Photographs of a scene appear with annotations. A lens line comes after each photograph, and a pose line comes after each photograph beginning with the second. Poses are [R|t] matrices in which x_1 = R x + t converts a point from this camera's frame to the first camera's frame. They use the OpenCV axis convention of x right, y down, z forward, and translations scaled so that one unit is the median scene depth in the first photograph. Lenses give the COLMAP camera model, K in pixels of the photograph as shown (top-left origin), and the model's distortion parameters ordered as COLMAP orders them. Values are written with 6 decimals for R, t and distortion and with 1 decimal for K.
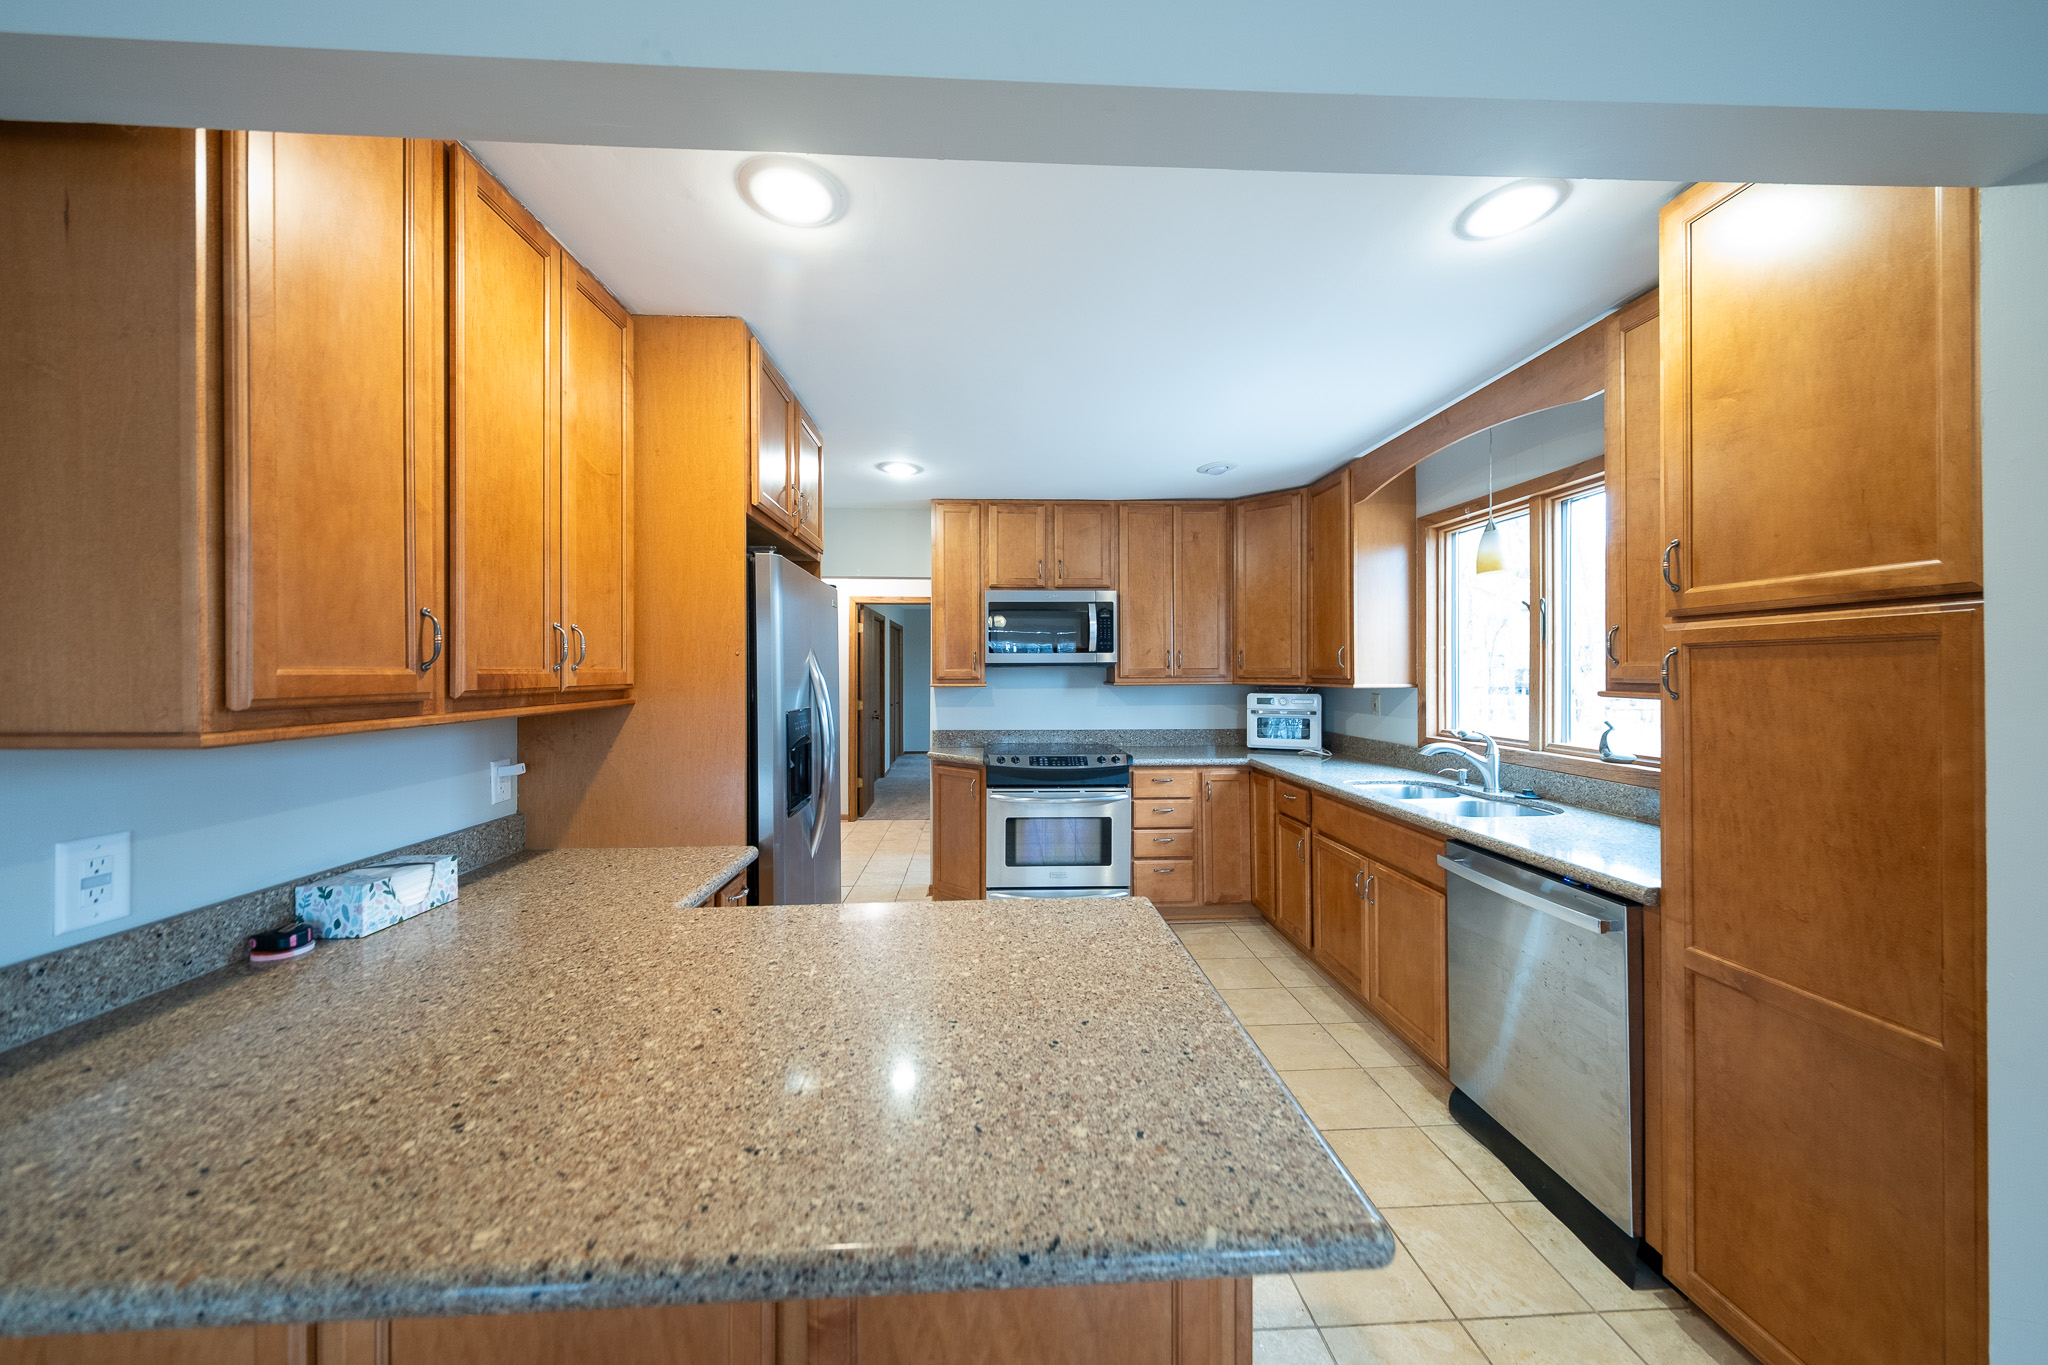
lens RADIAL K [[691.3, 0, 1015.1], [0, 691.3, 672.1], [0, 0, 1]] dist [0.008265, -0.000162]
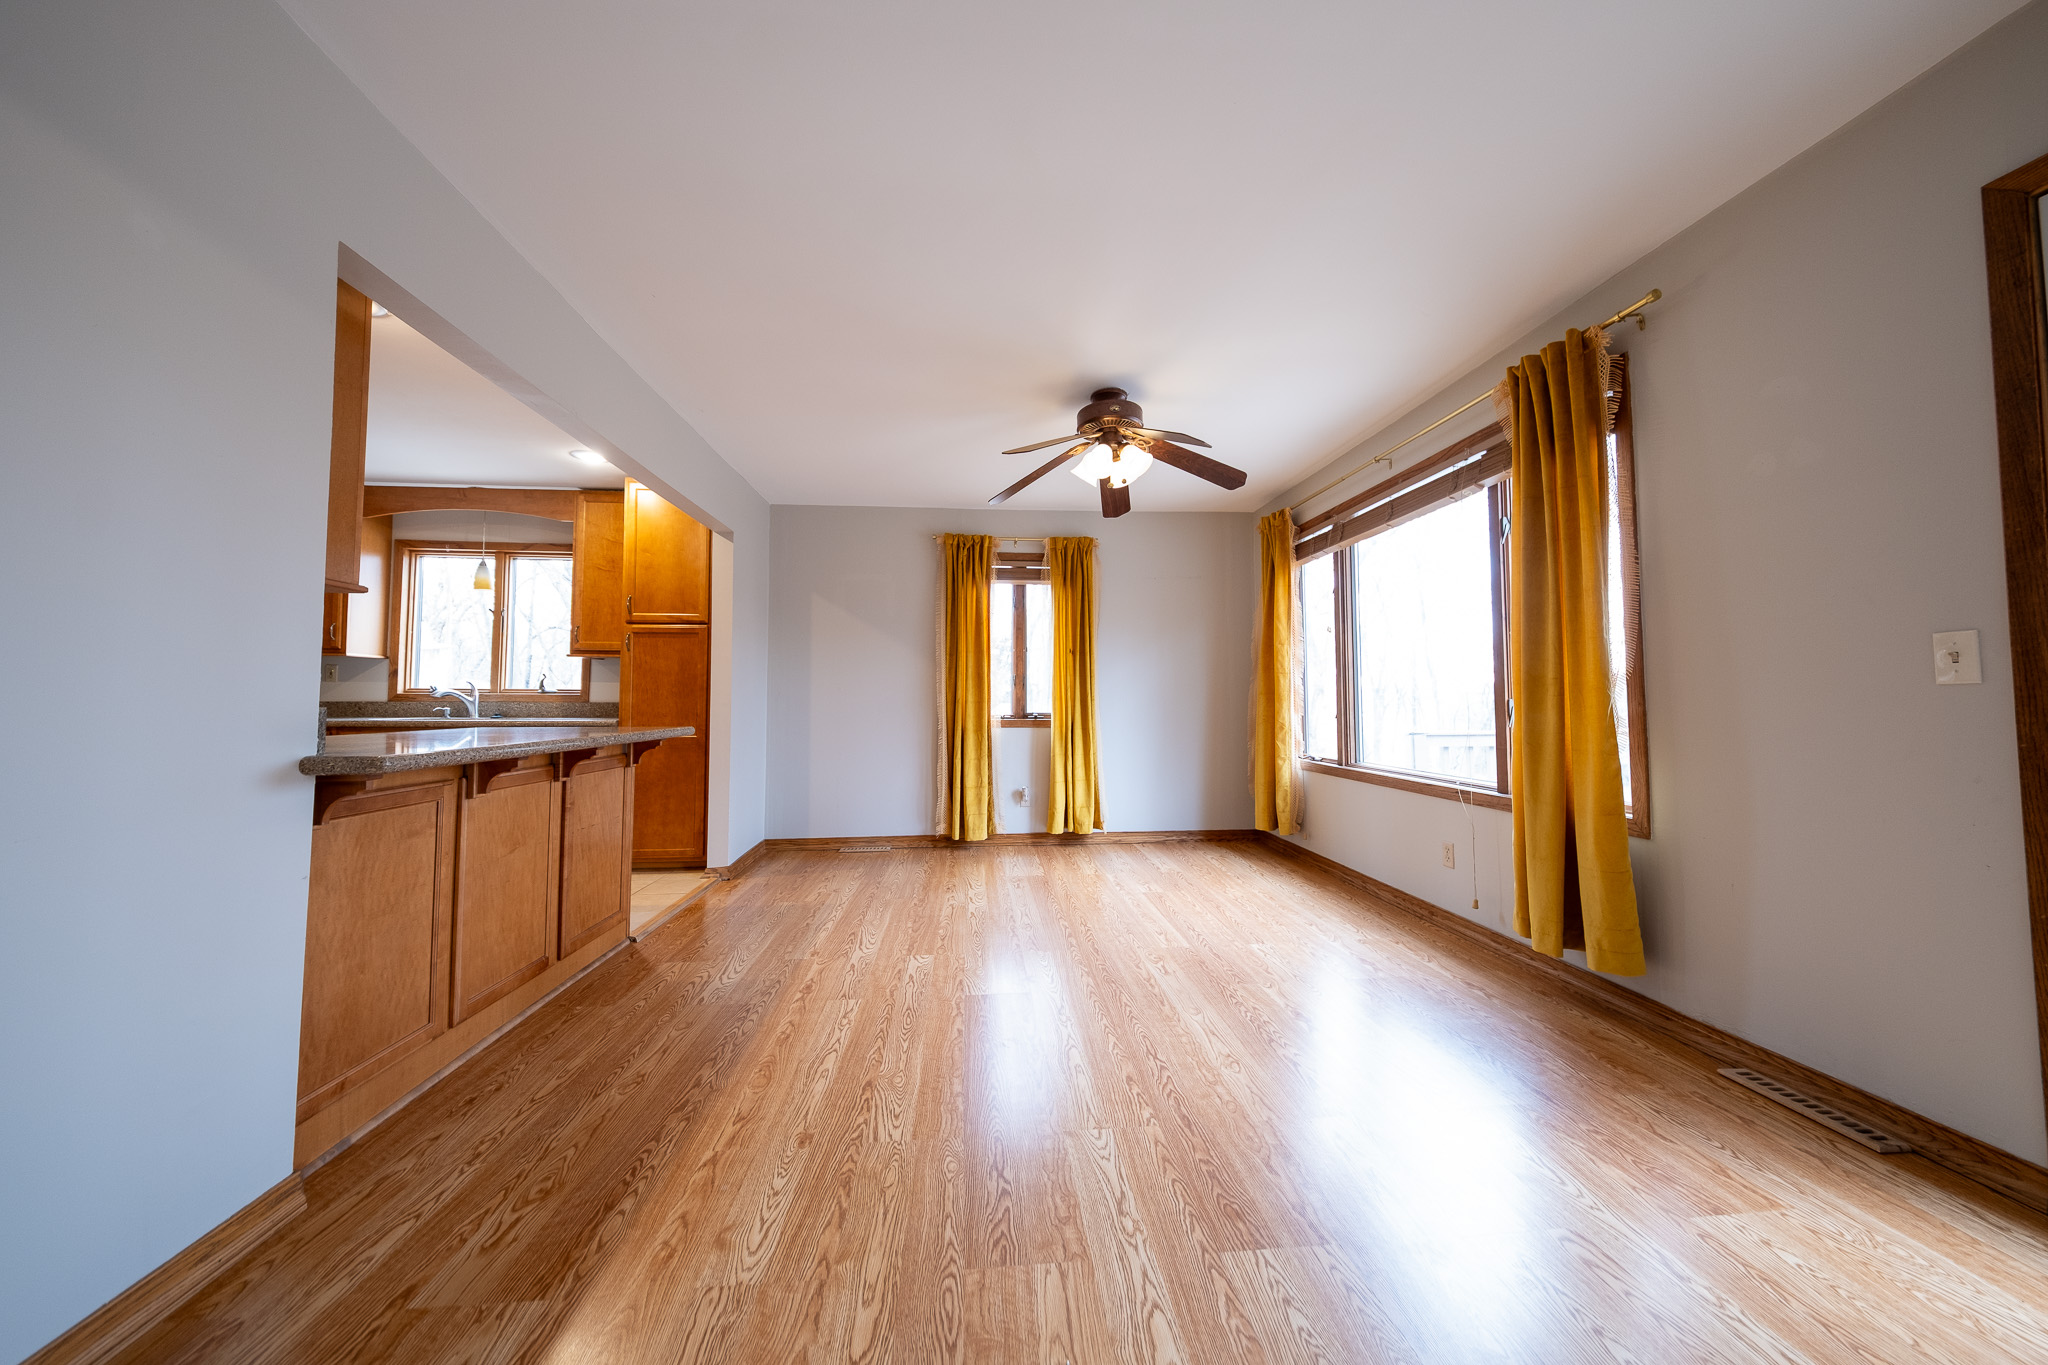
lens RADIAL K [[691.3, 0, 1015.1], [0, 691.3, 672.1], [0, 0, 1]] dist [0.008265, -0.000162]
pose [[-0.026801, 0.049641, 0.998407, -0.772155], [-0.001968, 0.998762, -0.049711, 0.104976], [-0.999639, -0.003297, -0.026670, -0.204147]]
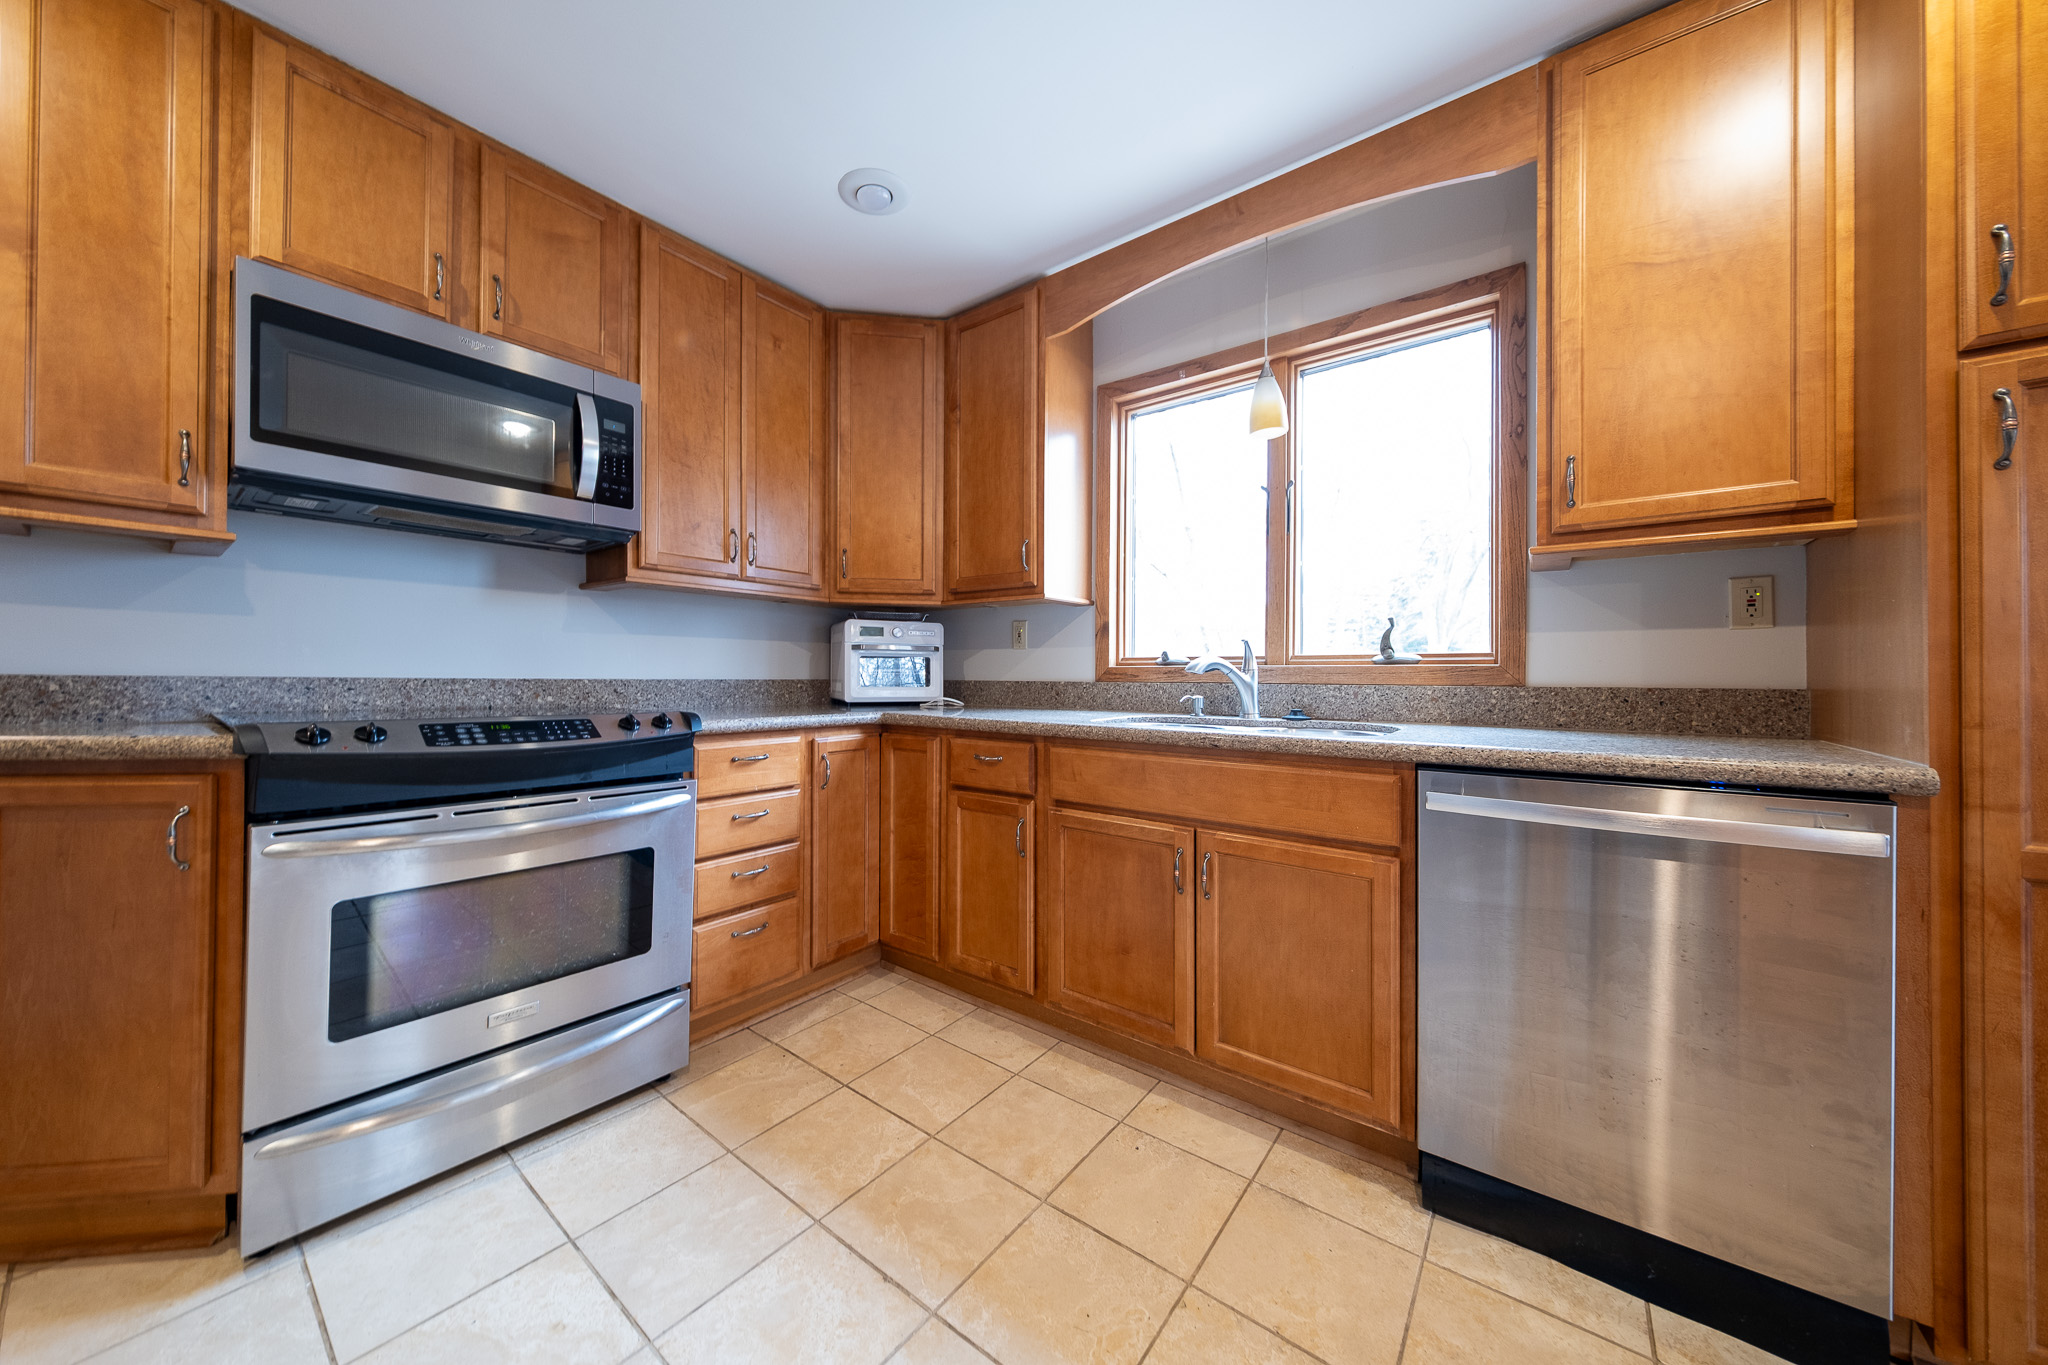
lens RADIAL K [[691.3, 0, 1015.1], [0, 691.3, 672.1], [0, 0, 1]] dist [0.008265, -0.000162]
pose [[0.650131, 0.013547, 0.759701, -0.057977], [-0.007048, 0.999906, -0.011799, 0.096836], [-0.759790, 0.002316, 0.650165, 0.511301]]
